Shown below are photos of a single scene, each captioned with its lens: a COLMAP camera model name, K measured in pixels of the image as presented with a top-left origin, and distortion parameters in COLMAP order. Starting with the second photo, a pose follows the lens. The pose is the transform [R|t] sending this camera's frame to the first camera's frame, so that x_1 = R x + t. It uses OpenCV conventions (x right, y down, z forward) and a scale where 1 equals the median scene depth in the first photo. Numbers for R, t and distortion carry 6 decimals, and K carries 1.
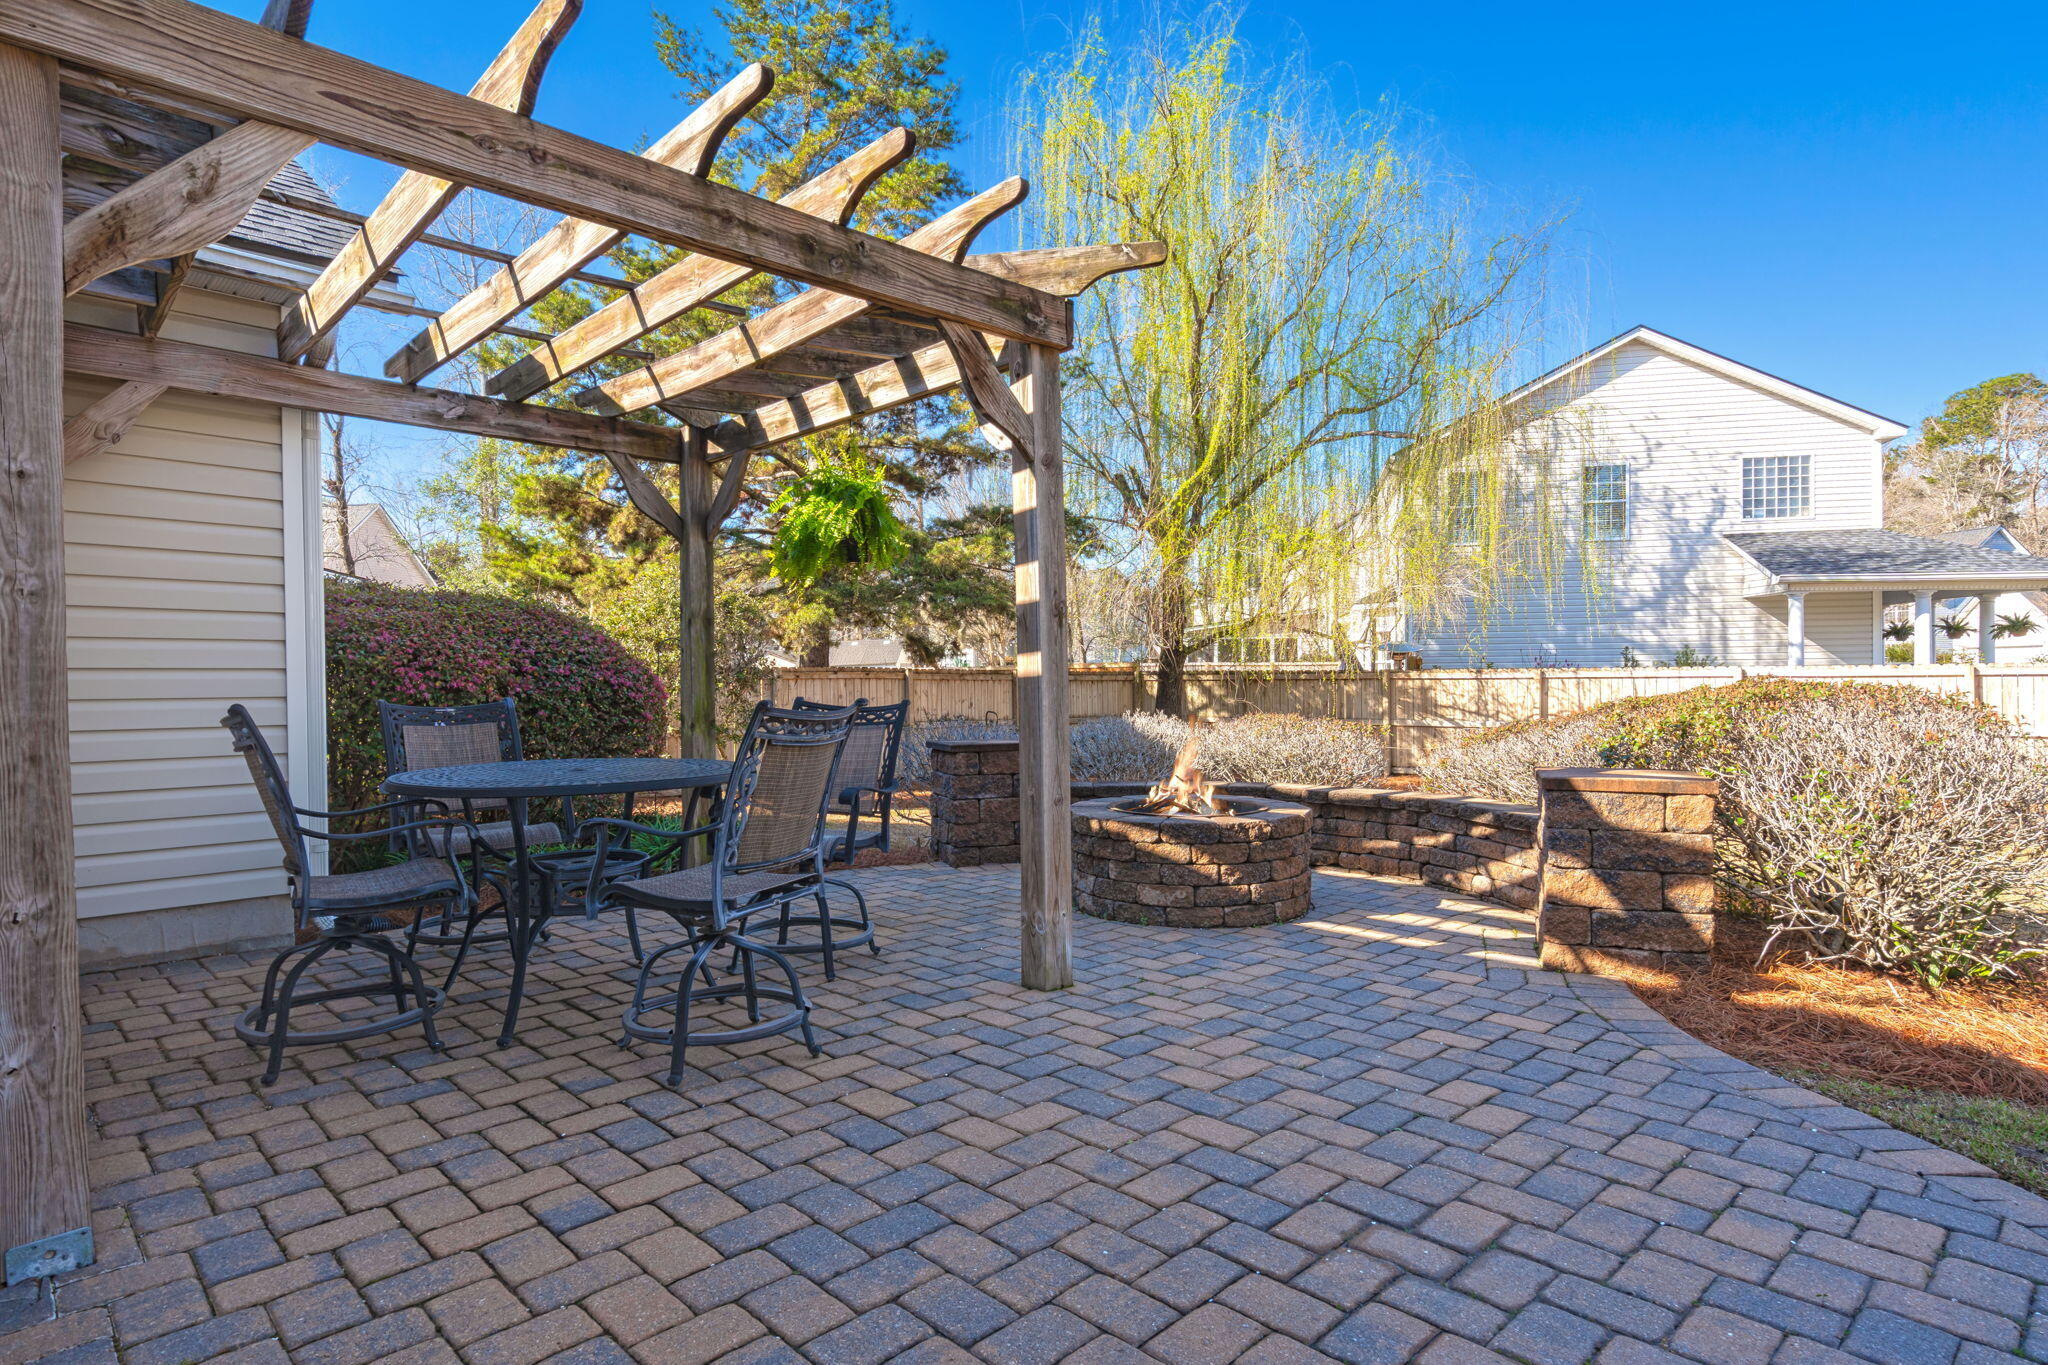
lens RADIAL K [[1023.6, 0, 1024.0], [0, 1023.6, 682.5], [0, 0, 1]] dist [0.016509, -0.000548]
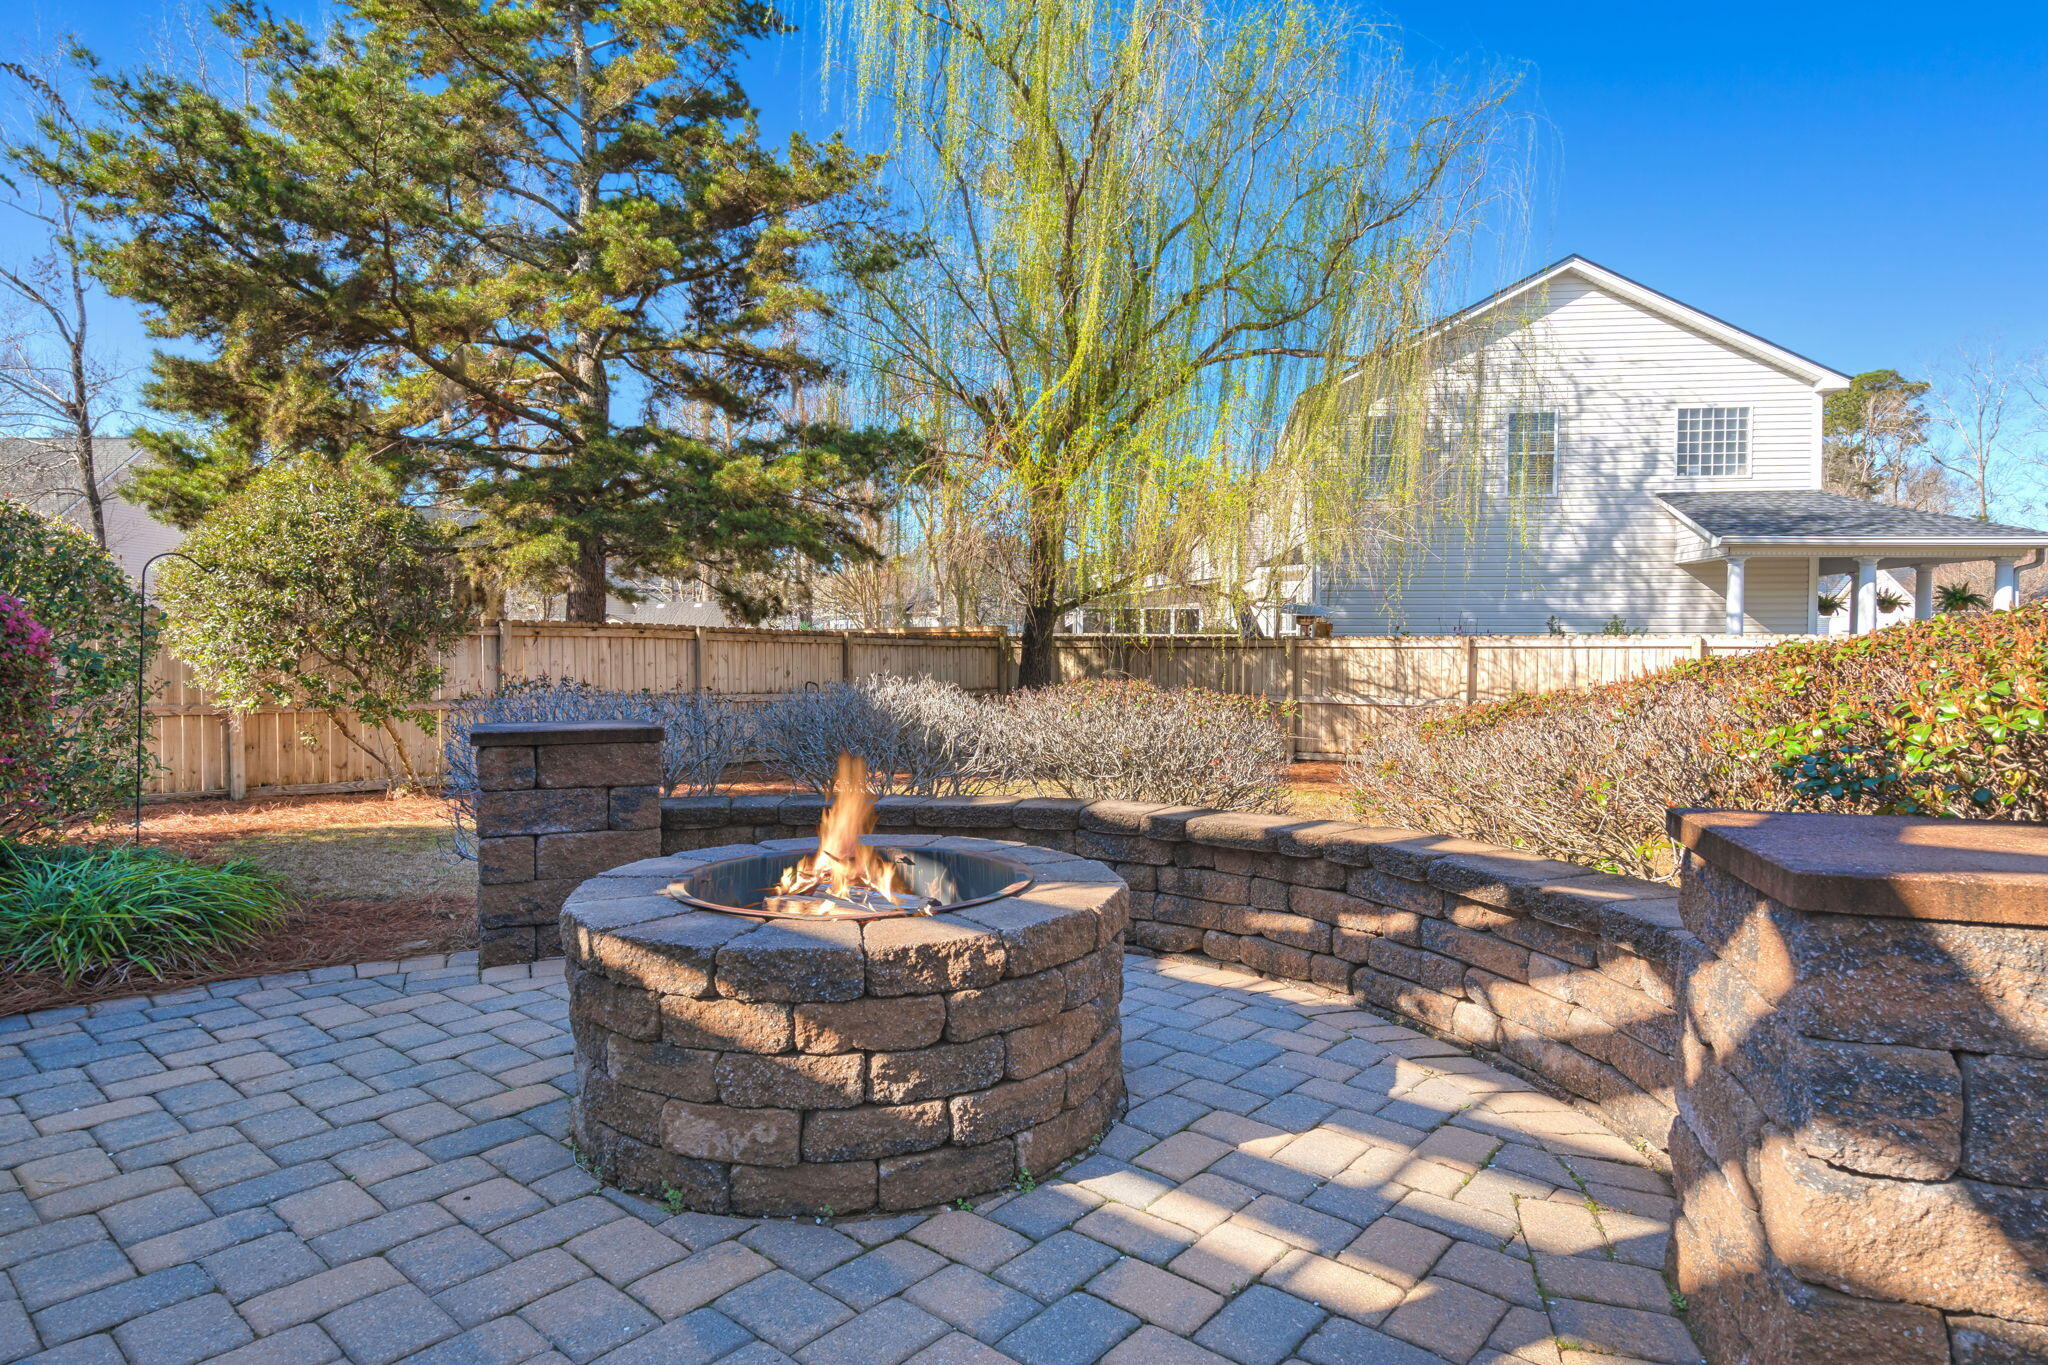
lens RADIAL K [[1028.3, 0, 1024.0], [0, 1028.3, 682.5], [0, 0, 1]] dist [0.005960, 0.001159]
pose [[0.996223, 0.008538, 0.086411, 0.059191], [-0.010578, 0.999676, 0.023167, 0.007658], [-0.086185, -0.023993, 0.995990, 0.168275]]
